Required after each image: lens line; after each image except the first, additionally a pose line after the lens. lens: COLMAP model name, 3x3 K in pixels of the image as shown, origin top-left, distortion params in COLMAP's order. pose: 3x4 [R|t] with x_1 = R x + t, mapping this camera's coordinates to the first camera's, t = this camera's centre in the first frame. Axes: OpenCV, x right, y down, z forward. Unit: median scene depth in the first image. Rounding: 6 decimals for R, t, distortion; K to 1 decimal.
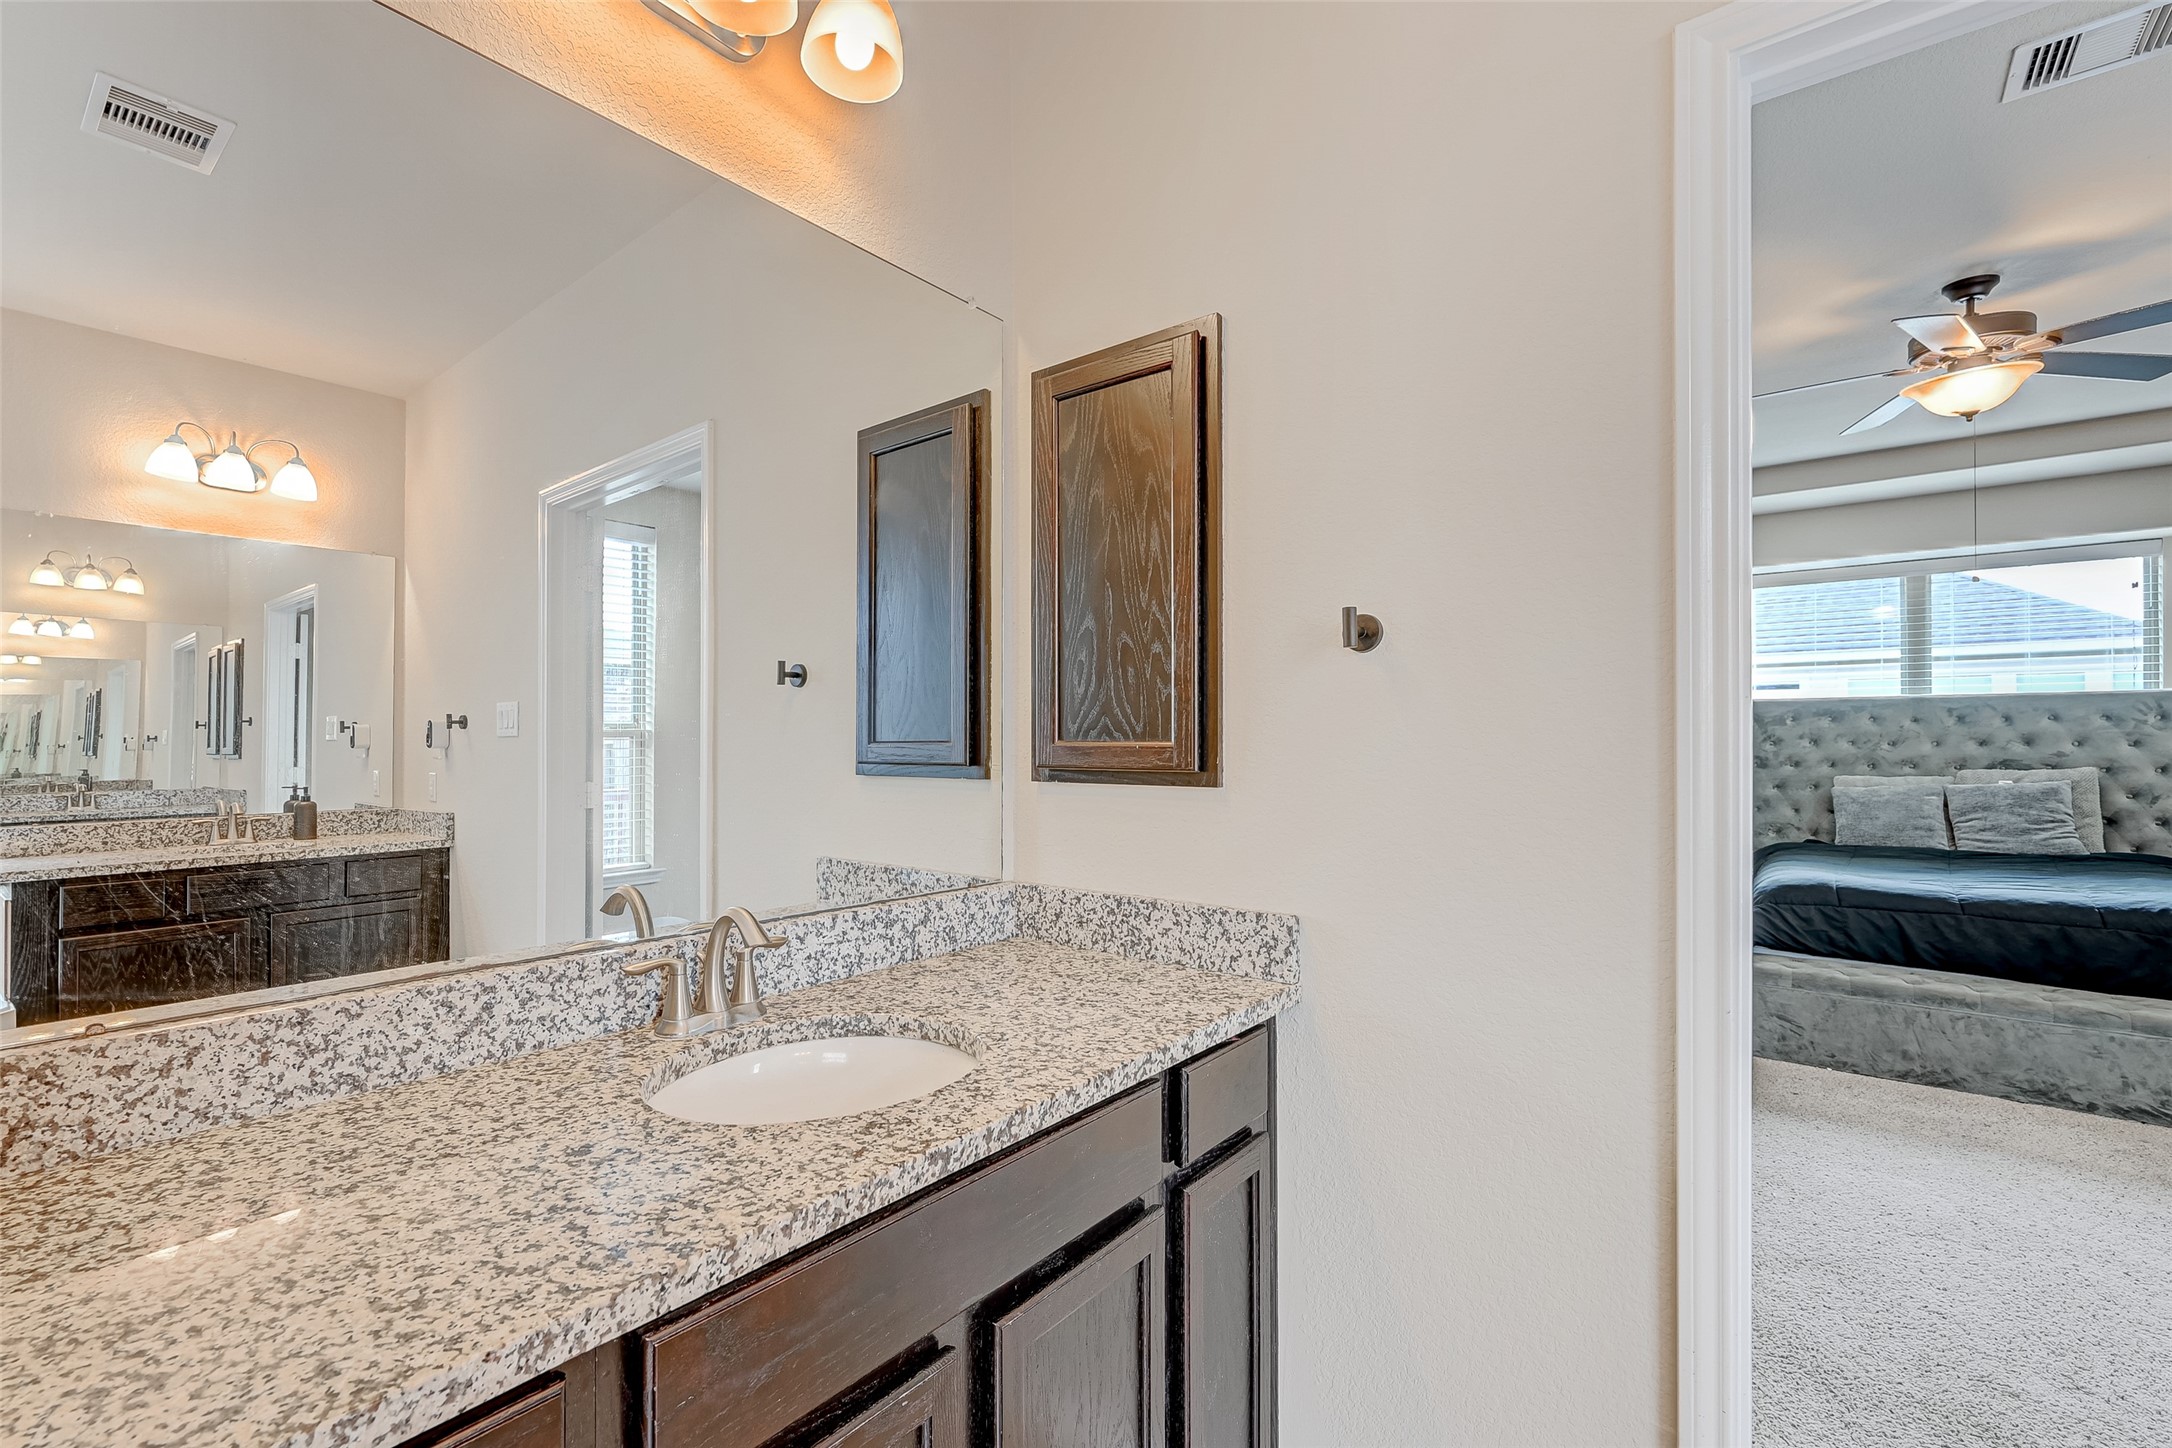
lens RADIAL K [[957.9, 0, 977.2], [0, 957.9, 734.8], [0, 0, 1]] dist [0.007218, -0.000436]
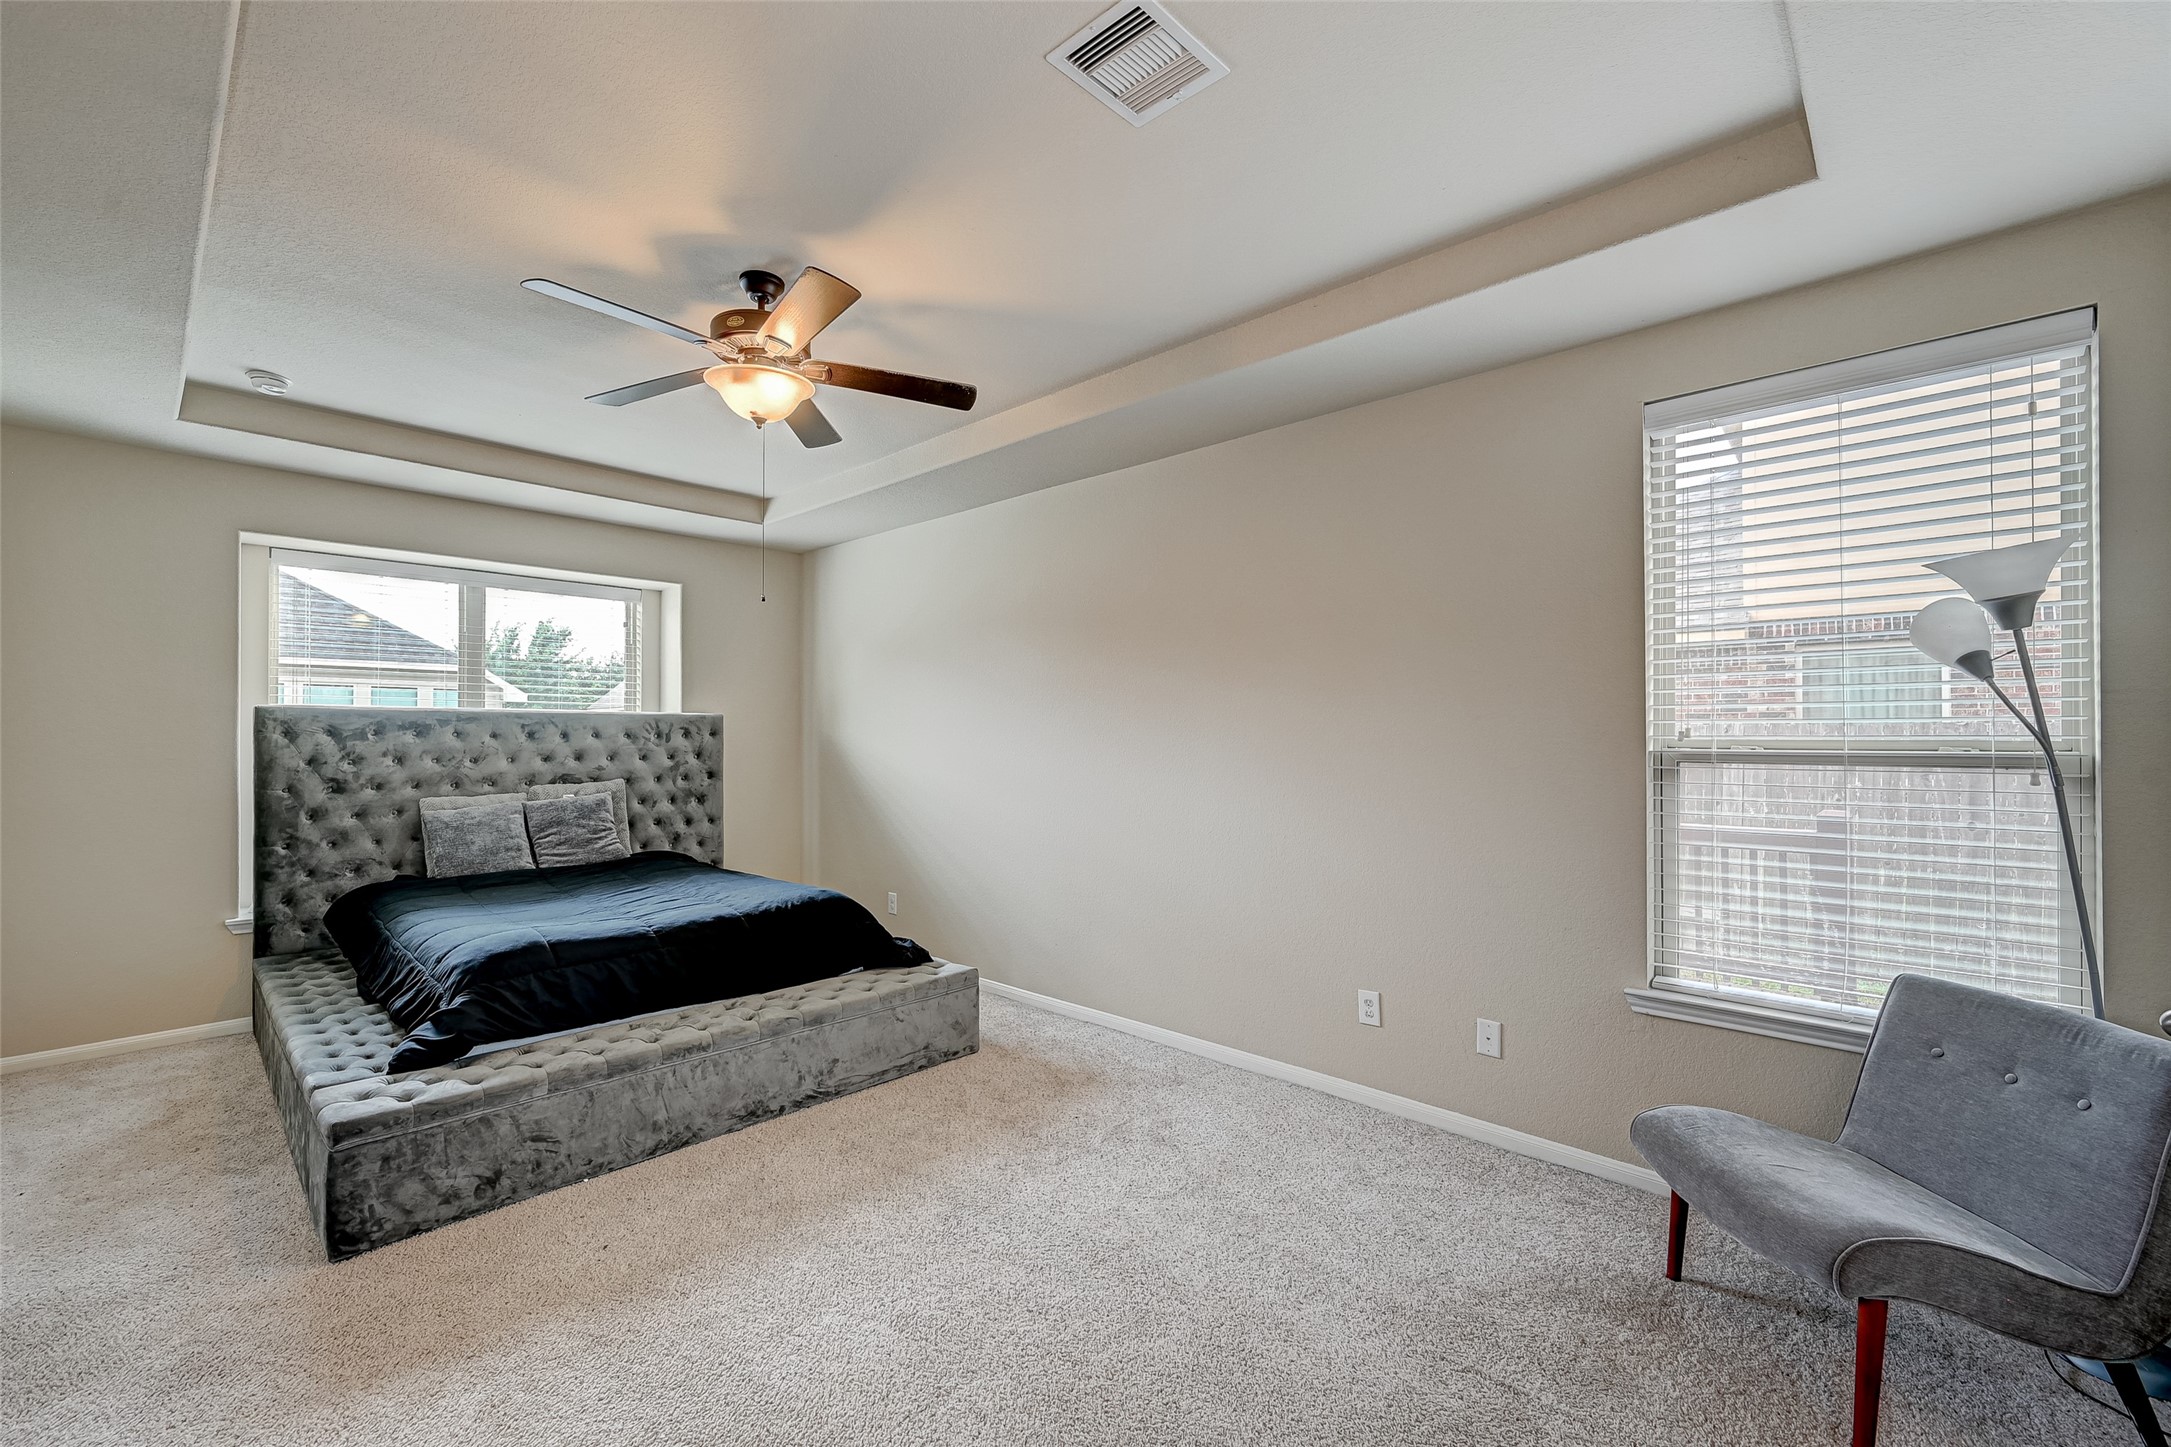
lens RADIAL K [[905.8, 0, 1094.5], [0, 905.8, 734.4], [0, 0, 1]] dist [-0.002402, 0.002078]
pose [[0.049163, 0.008049, 0.998758, 0.107842], [-0.007064, 0.999945, -0.007711, -0.015295], [-0.998766, -0.006676, 0.049217, 0.390261]]
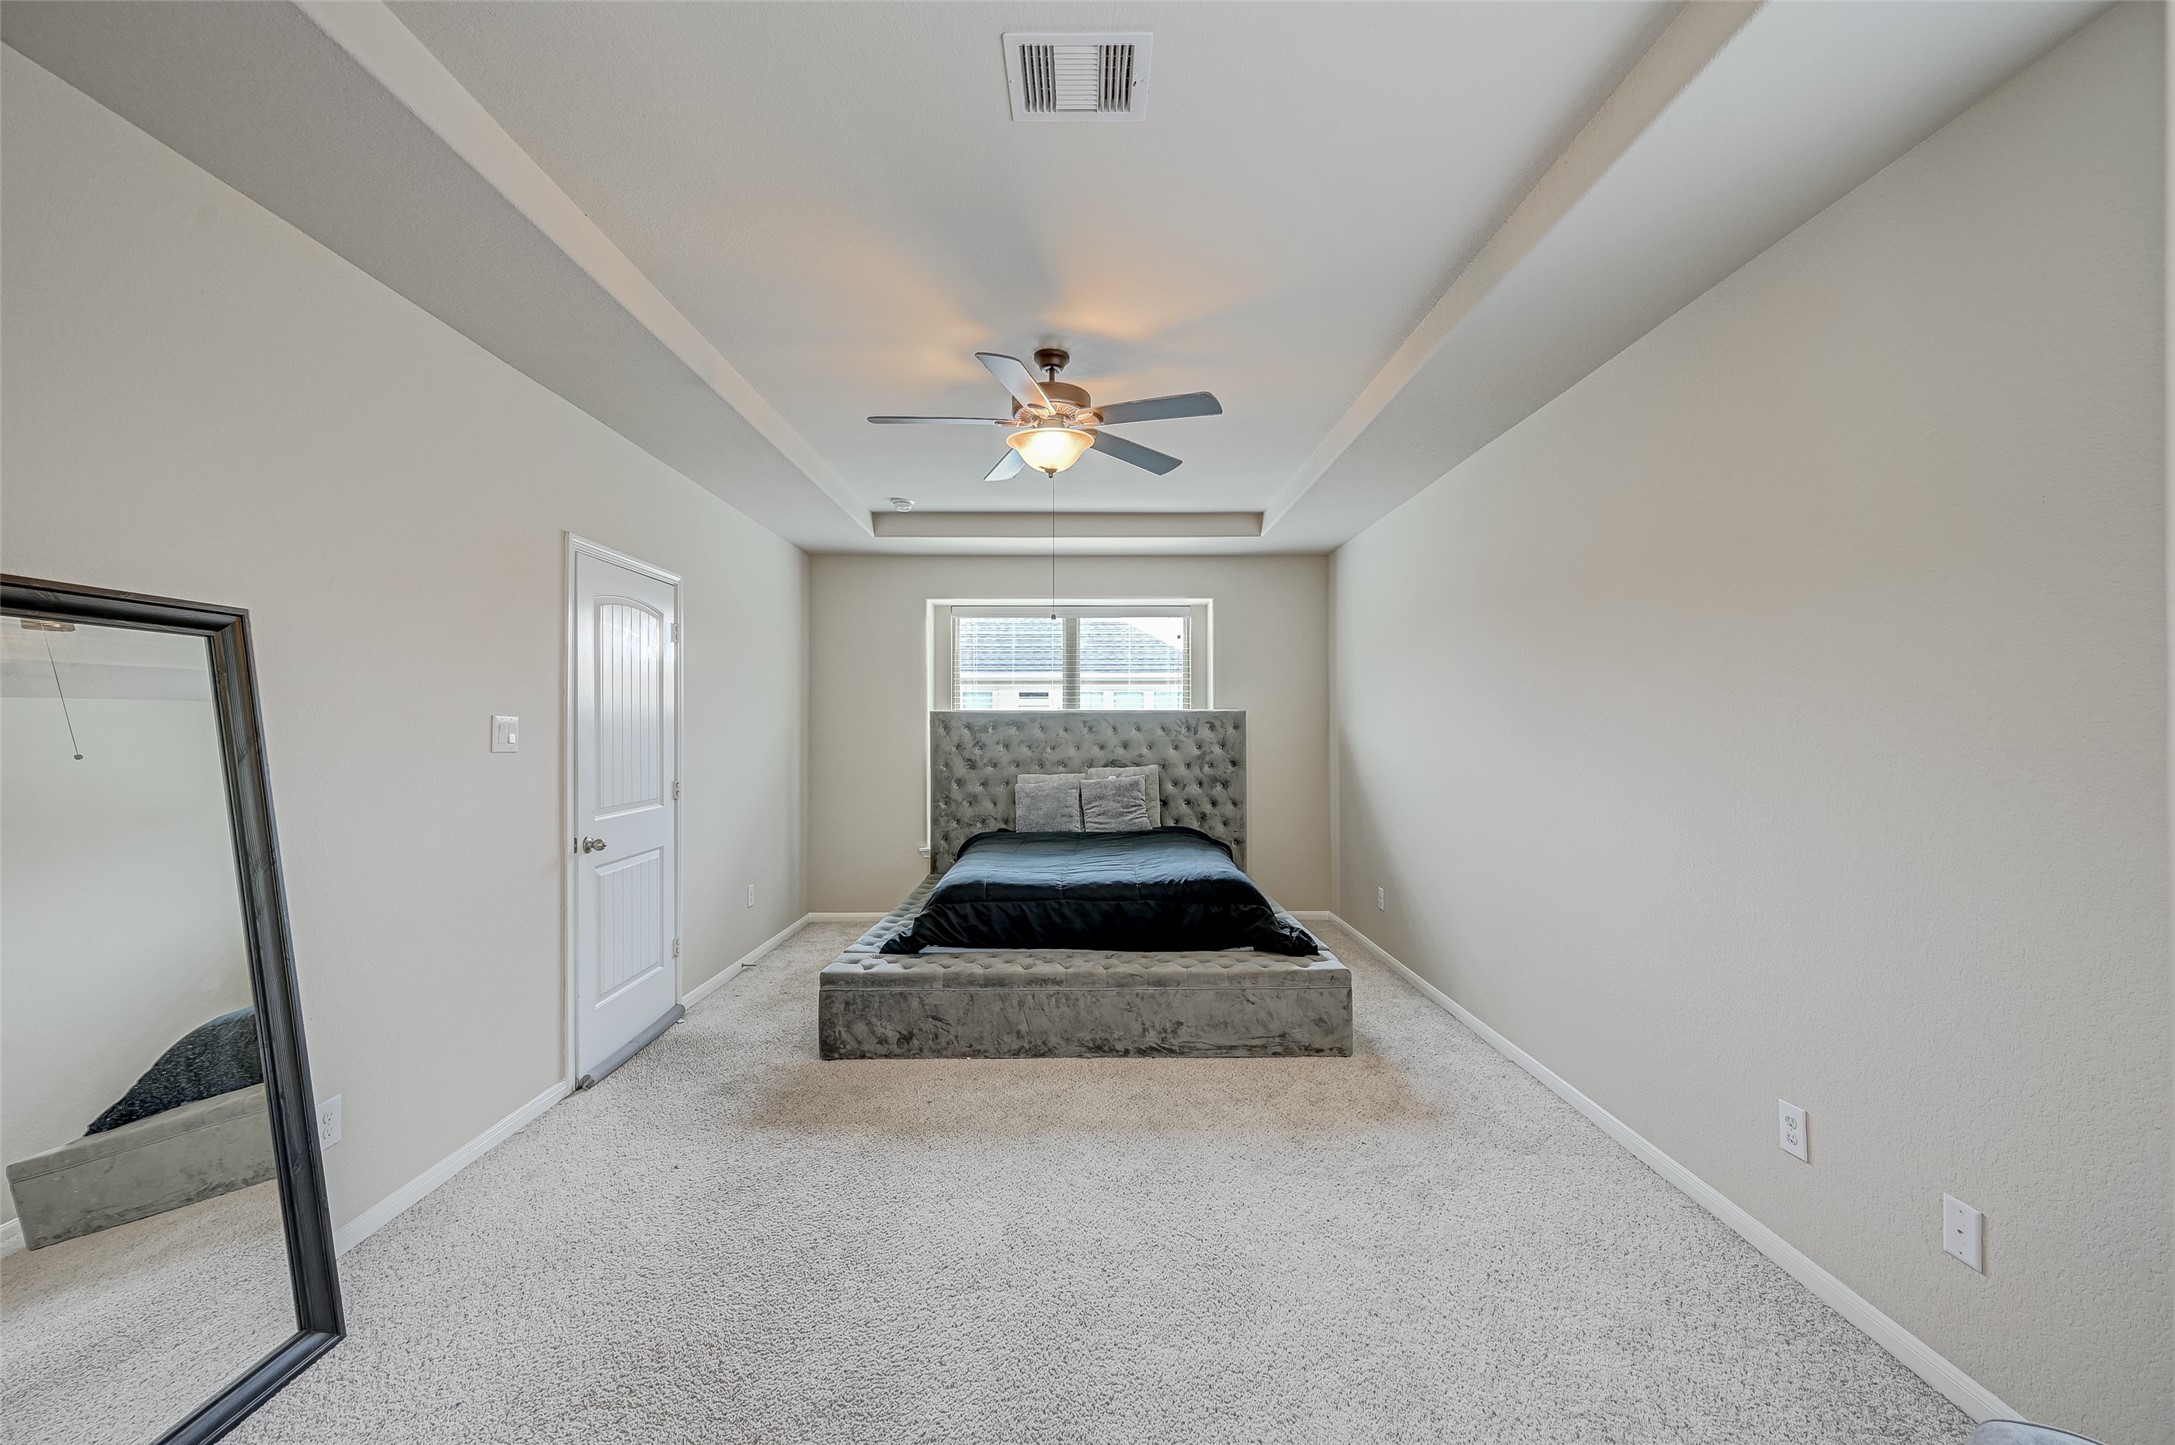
lens RADIAL K [[884.4, 0, 1070.0], [0, 884.4, 725.4], [0, 0, 1]] dist [-0.001520, -0.000229]
pose [[0.750860, 0.006023, 0.660434, 0.222924], [-0.005327, 0.999981, -0.003063, -0.018765], [-0.660440, -0.001218, 0.750878, 0.127035]]
